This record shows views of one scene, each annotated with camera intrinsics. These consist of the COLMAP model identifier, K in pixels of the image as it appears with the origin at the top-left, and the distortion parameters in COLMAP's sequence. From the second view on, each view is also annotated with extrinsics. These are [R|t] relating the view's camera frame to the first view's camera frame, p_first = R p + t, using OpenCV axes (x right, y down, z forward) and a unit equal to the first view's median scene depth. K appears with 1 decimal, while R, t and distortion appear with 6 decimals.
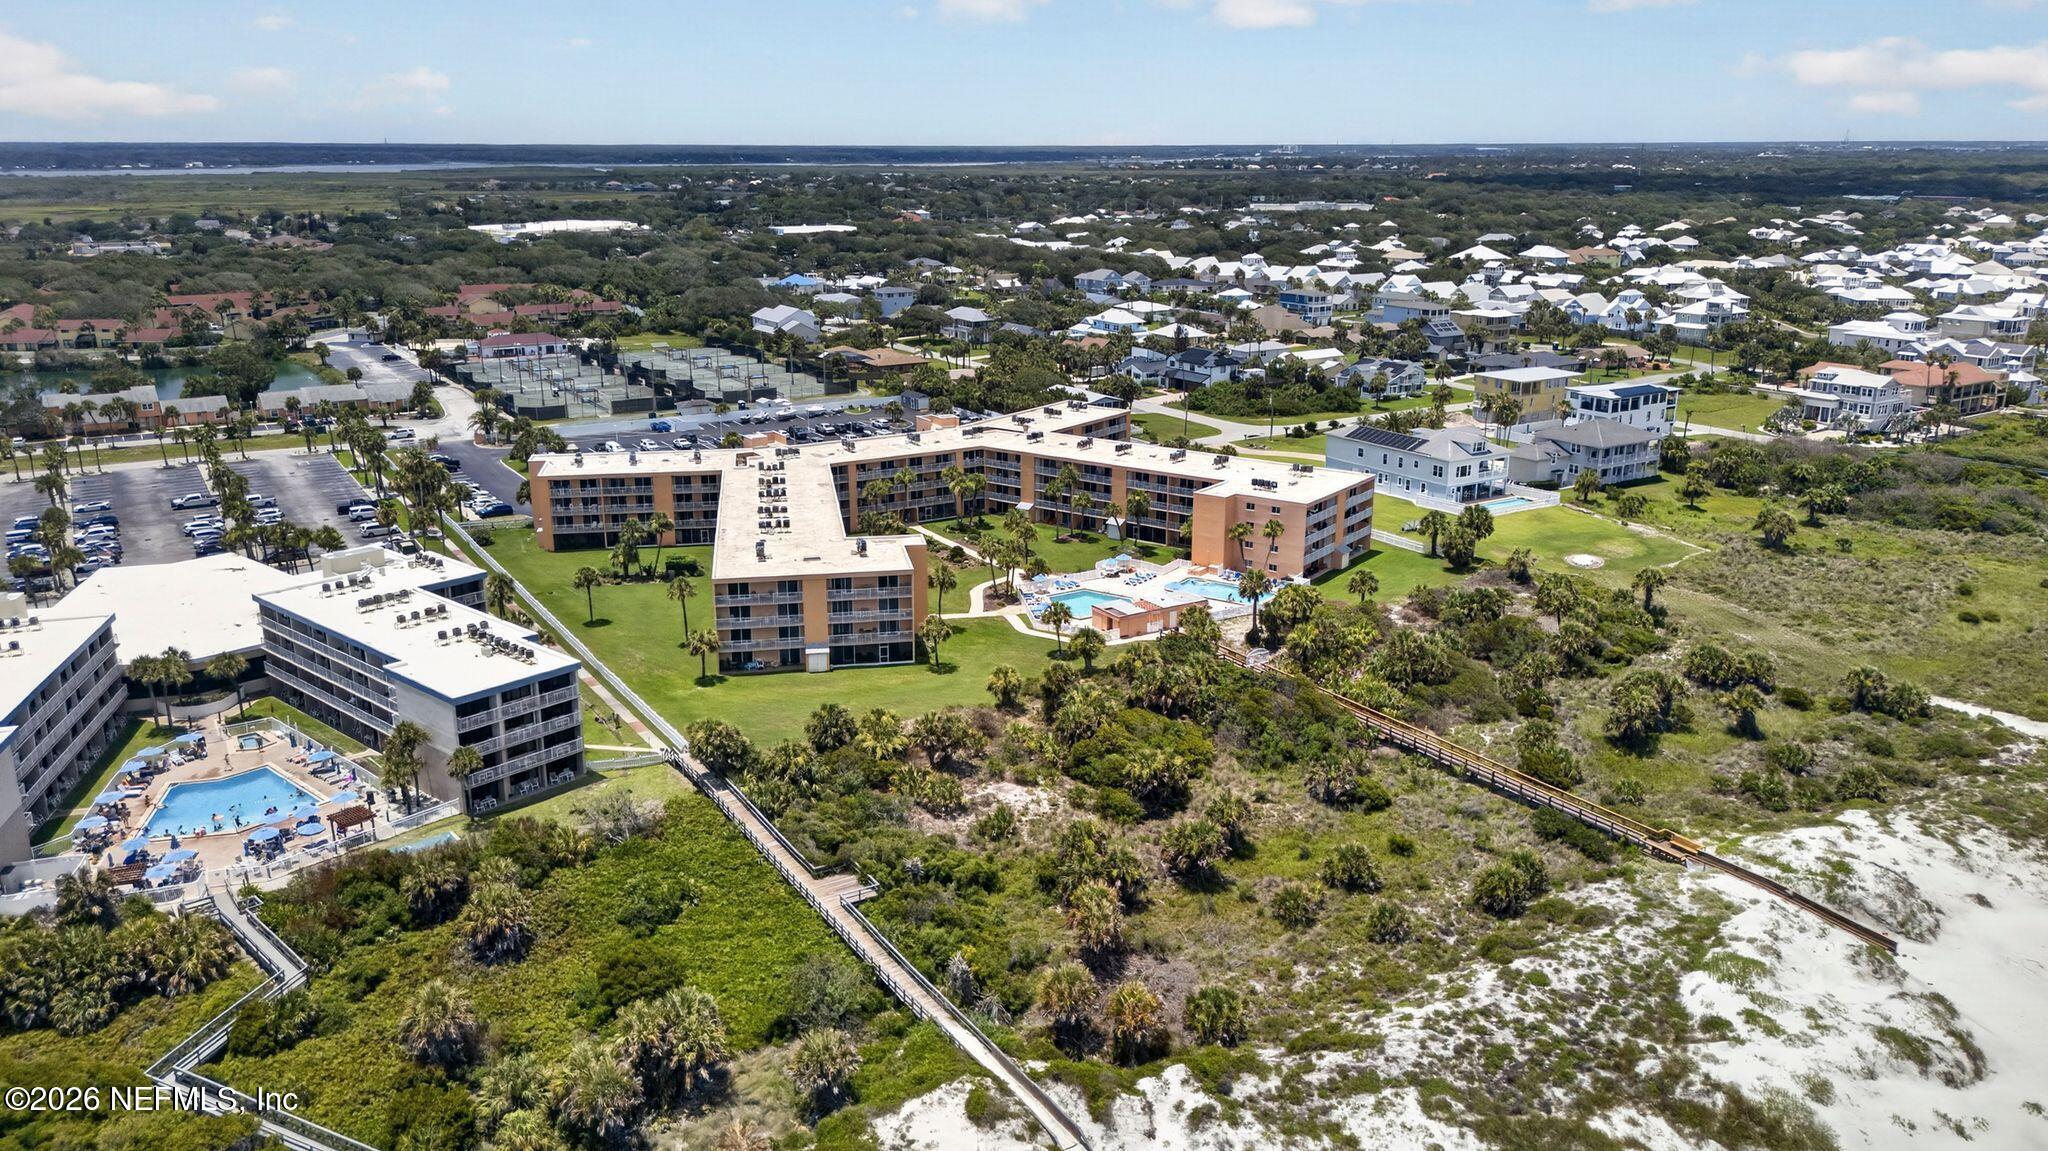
lens RADIAL K [[1562.1, 0, 1024.0], [0, 1562.1, 575.5], [0, 0, 1]] dist [0.001817, 0.100467]
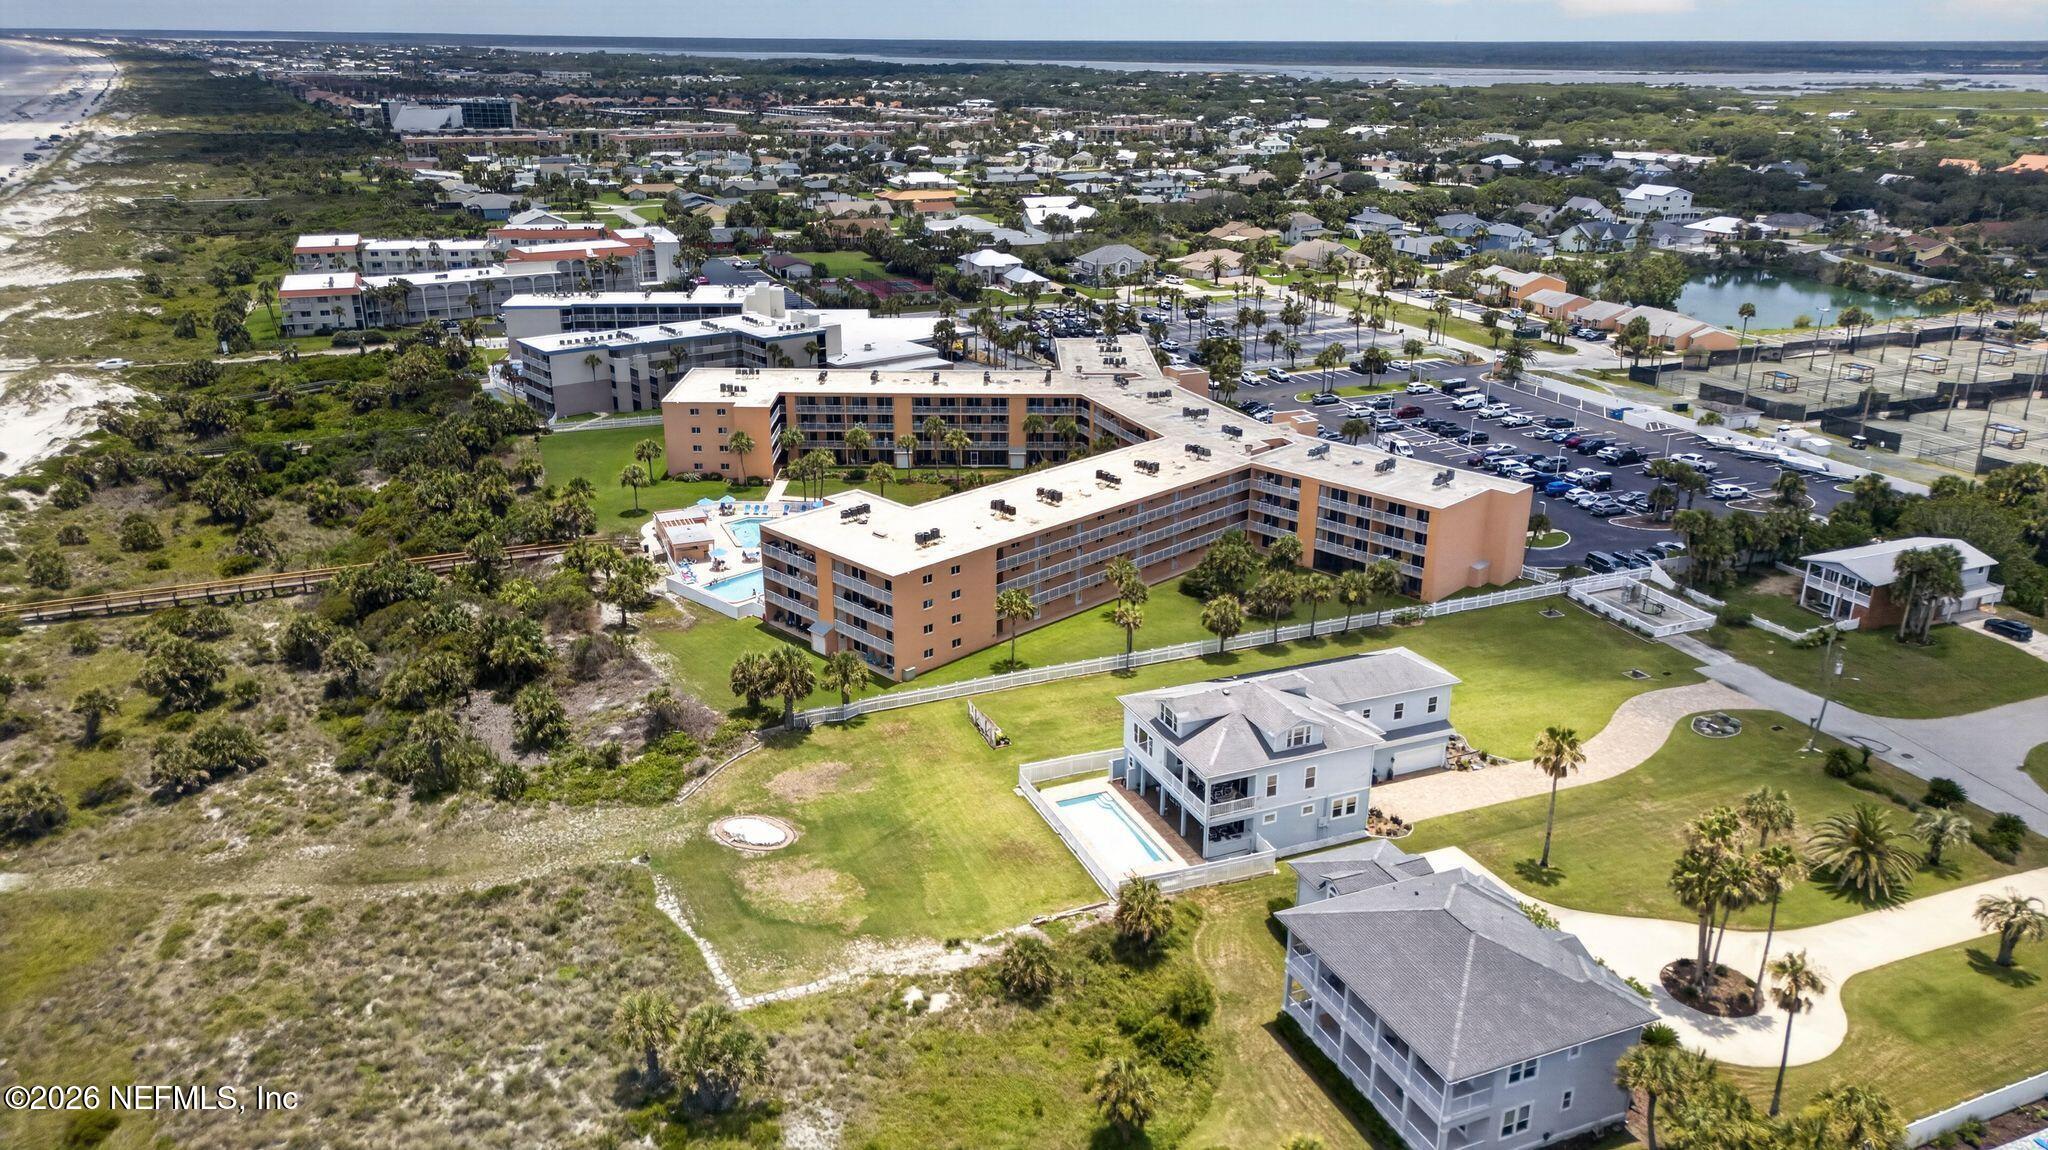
lens RADIAL K [[1430.5, 0, 1011.8], [0, 1430.5, 578.6], [0, 0, 1]] dist [0.076725, -0.070725]
pose [[-0.179217, 0.354059, -0.917891, 1.408669], [-0.269350, 0.879690, 0.391914, -0.572791], [0.946220, 0.317472, -0.062290, 1.948244]]
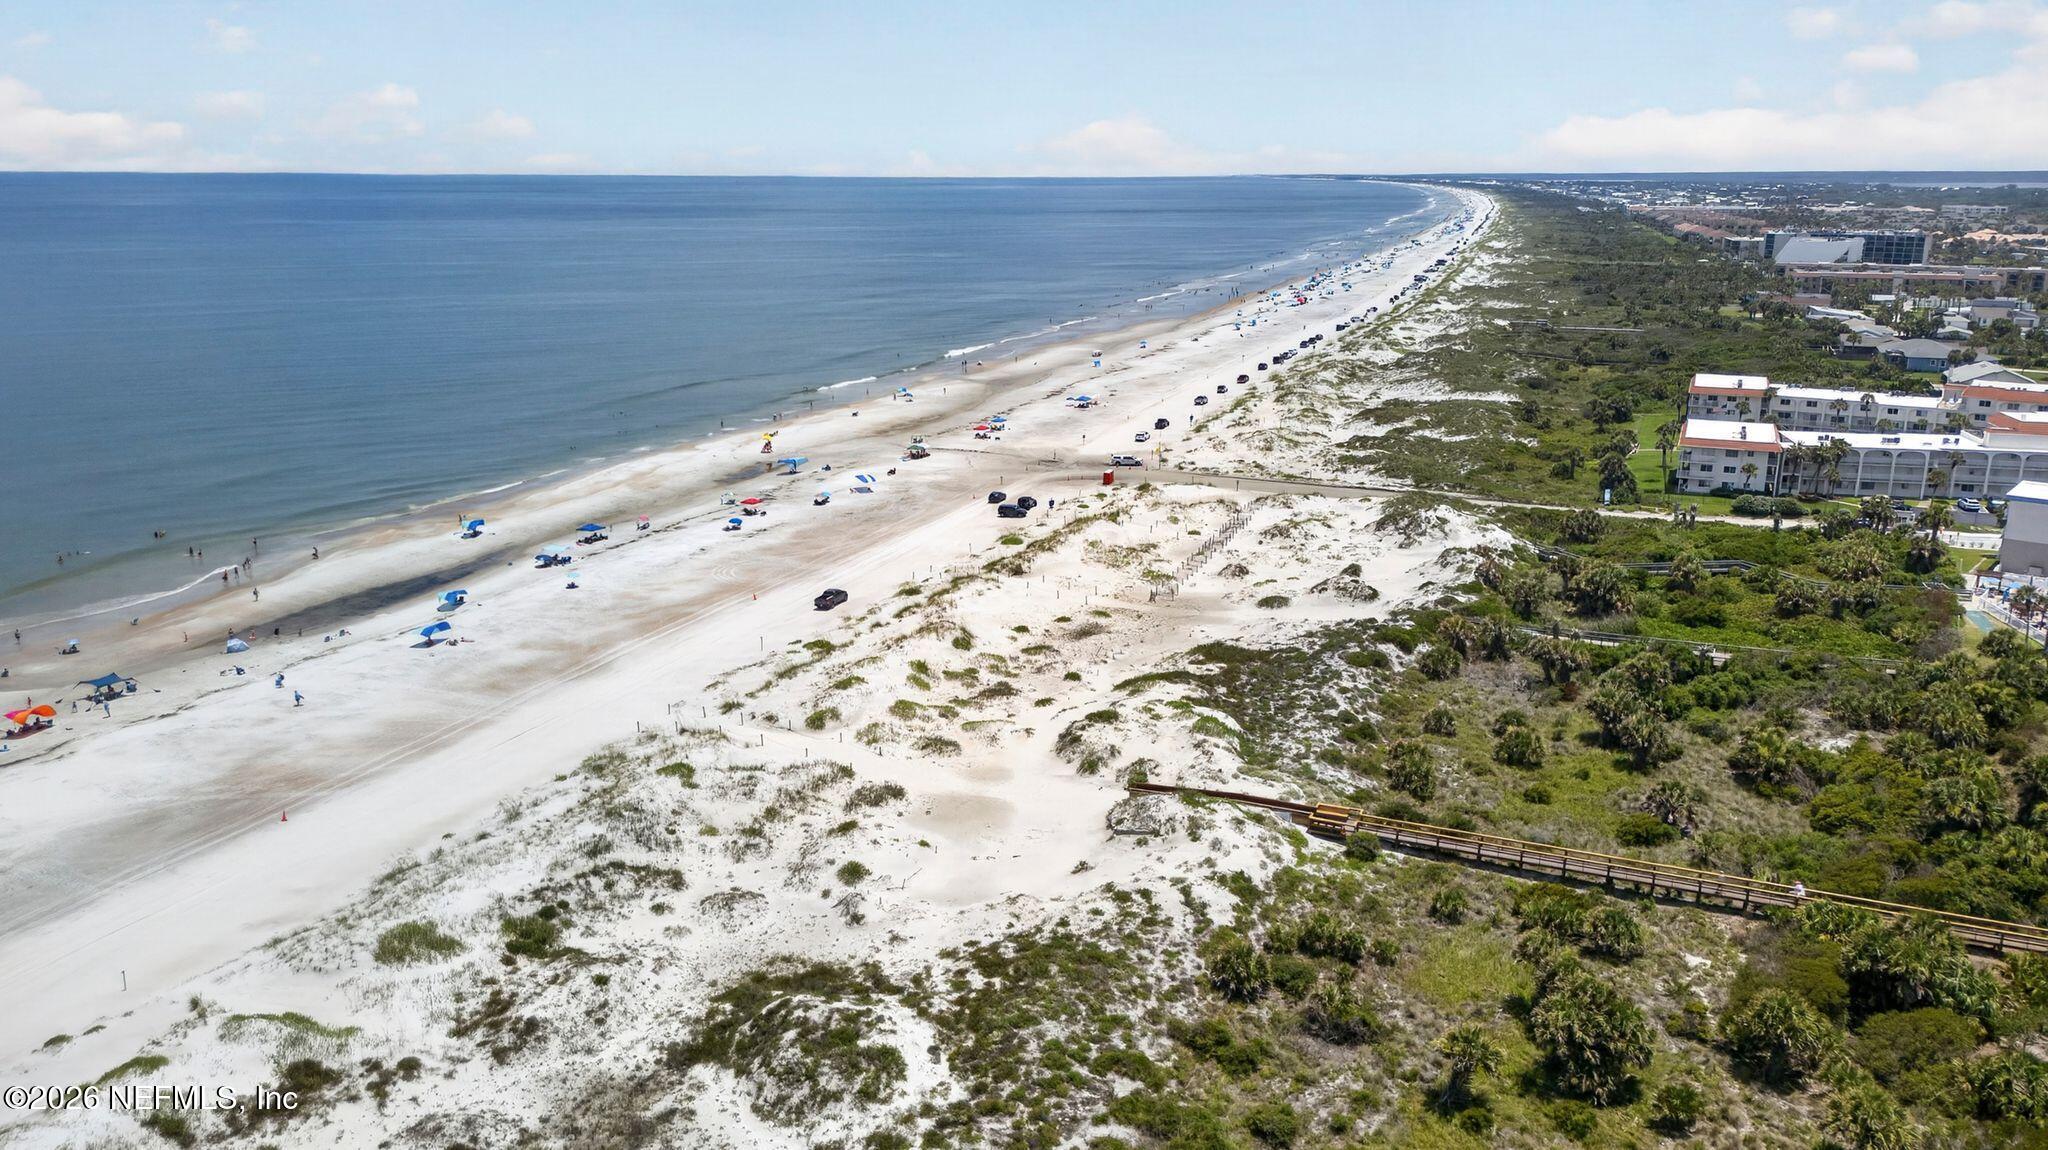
lens RADIAL K [[1430.5, 0, 1011.8], [0, 1430.5, 578.6], [0, 0, 1]] dist [0.076725, -0.070725]
pose [[-0.843415, 0.153018, -0.515012, 1.095933], [-0.138038, 0.864687, 0.482972, -0.398810], [0.519227, 0.478437, -0.708168, 1.549318]]
